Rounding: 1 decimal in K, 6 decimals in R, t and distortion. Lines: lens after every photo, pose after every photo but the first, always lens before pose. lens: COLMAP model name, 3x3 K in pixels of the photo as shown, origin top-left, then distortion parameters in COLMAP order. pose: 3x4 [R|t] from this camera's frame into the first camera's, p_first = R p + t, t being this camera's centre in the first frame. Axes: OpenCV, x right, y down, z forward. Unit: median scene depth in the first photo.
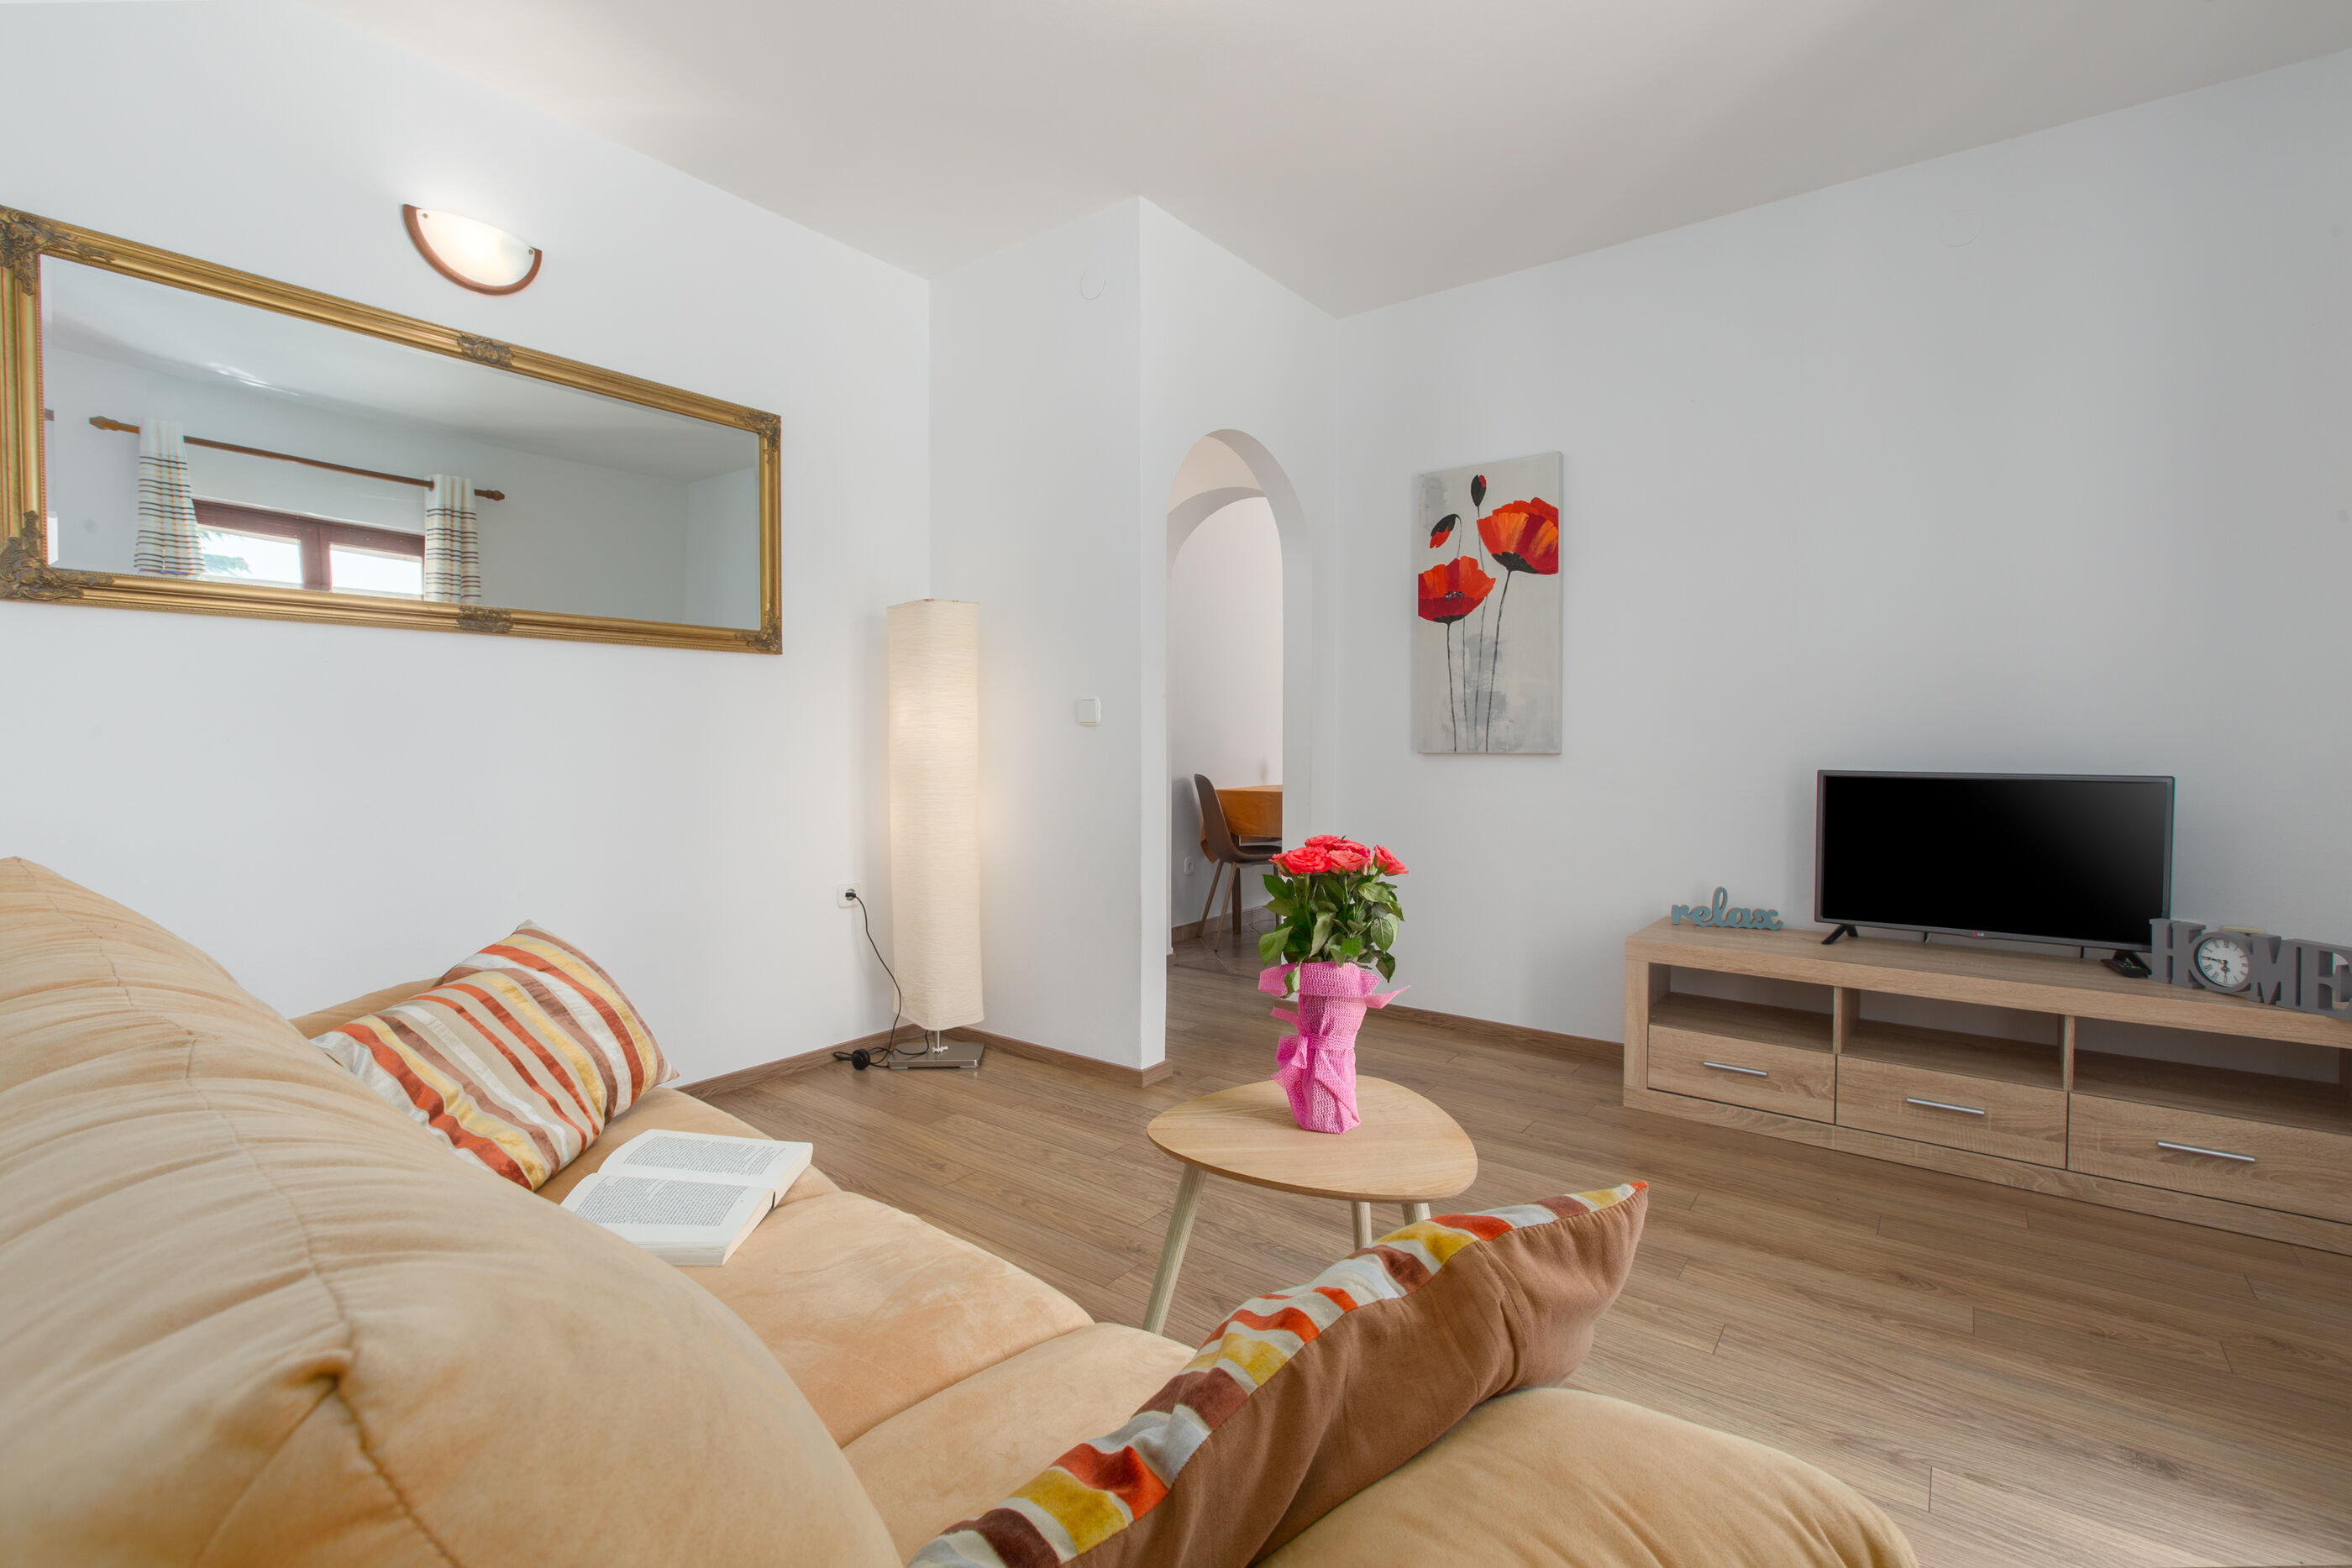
lens RADIAL K [[1101.9, 0, 1158.9], [0, 1101.9, 773.7], [0, 0, 1]] dist [0.000265, 0.001554]
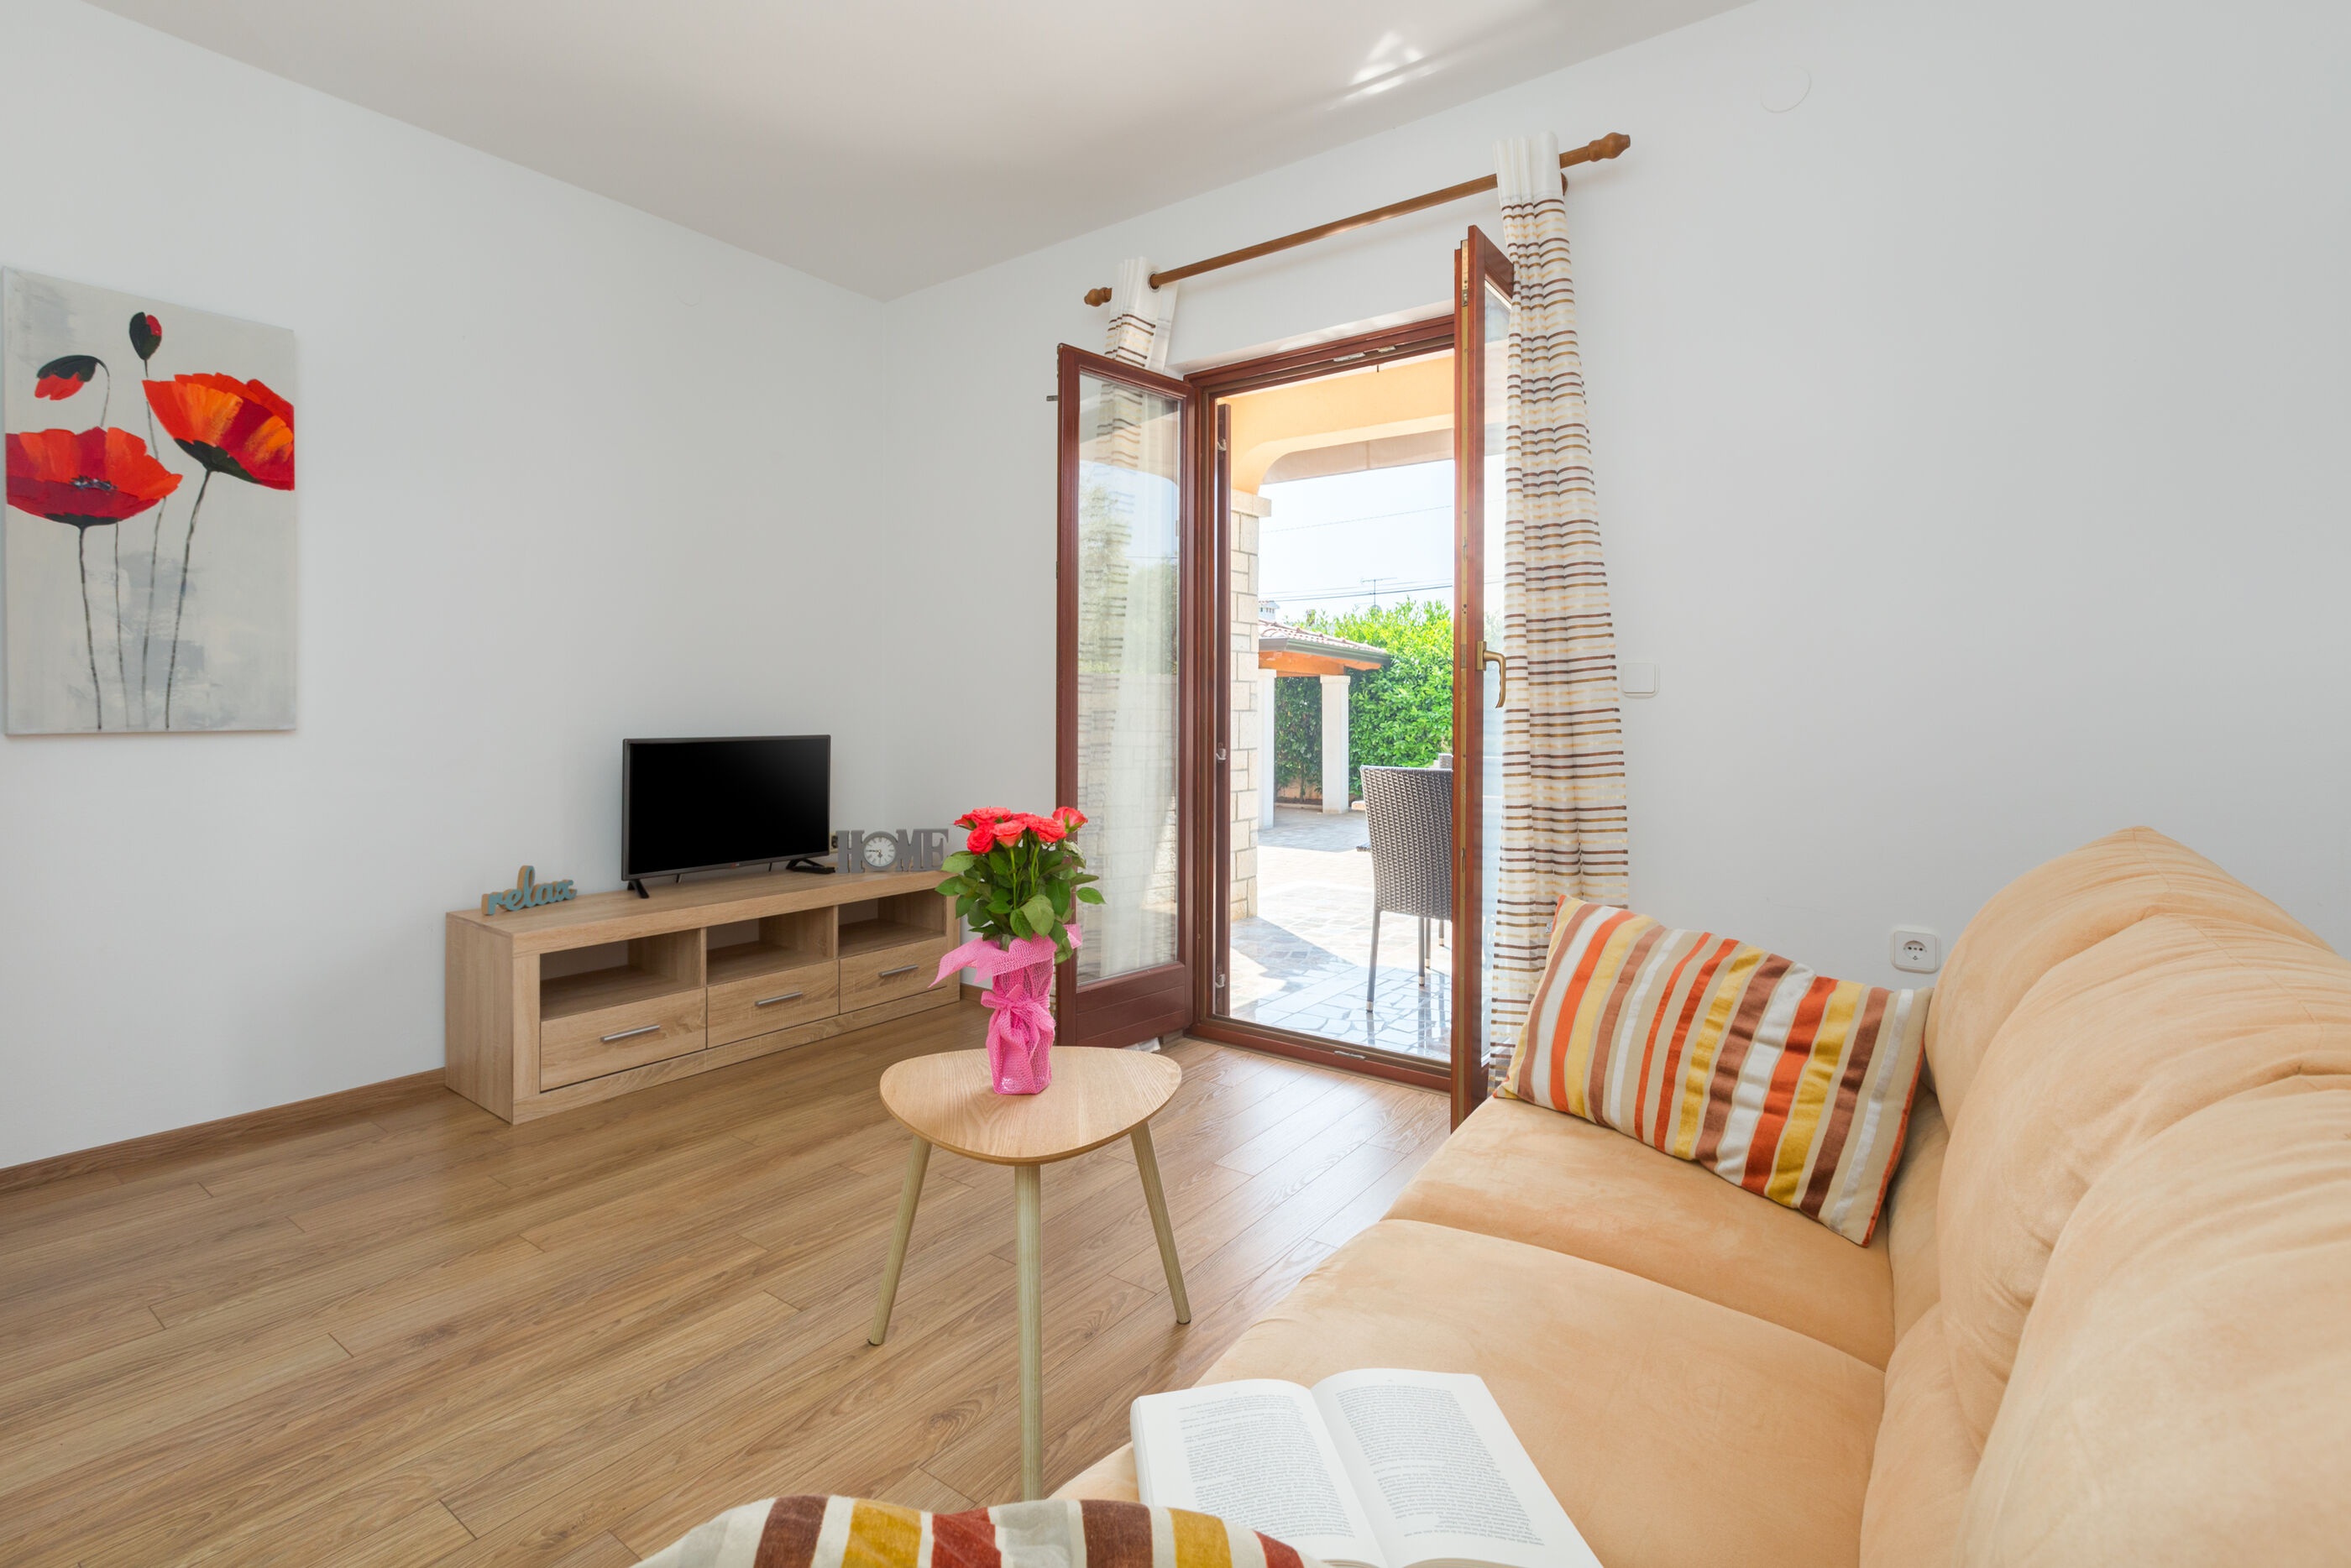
lens RADIAL K [[1101.4, 0, 1200.8], [0, 1101.4, 715.2], [0, 0, 1]] dist [0.000265, 0.001554]
pose [[-0.062686, -0.008438, 0.997998, -0.425205], [0.028503, 0.999541, 0.010242, -0.018143], [-0.997626, 0.029088, -0.062417, 0.425295]]
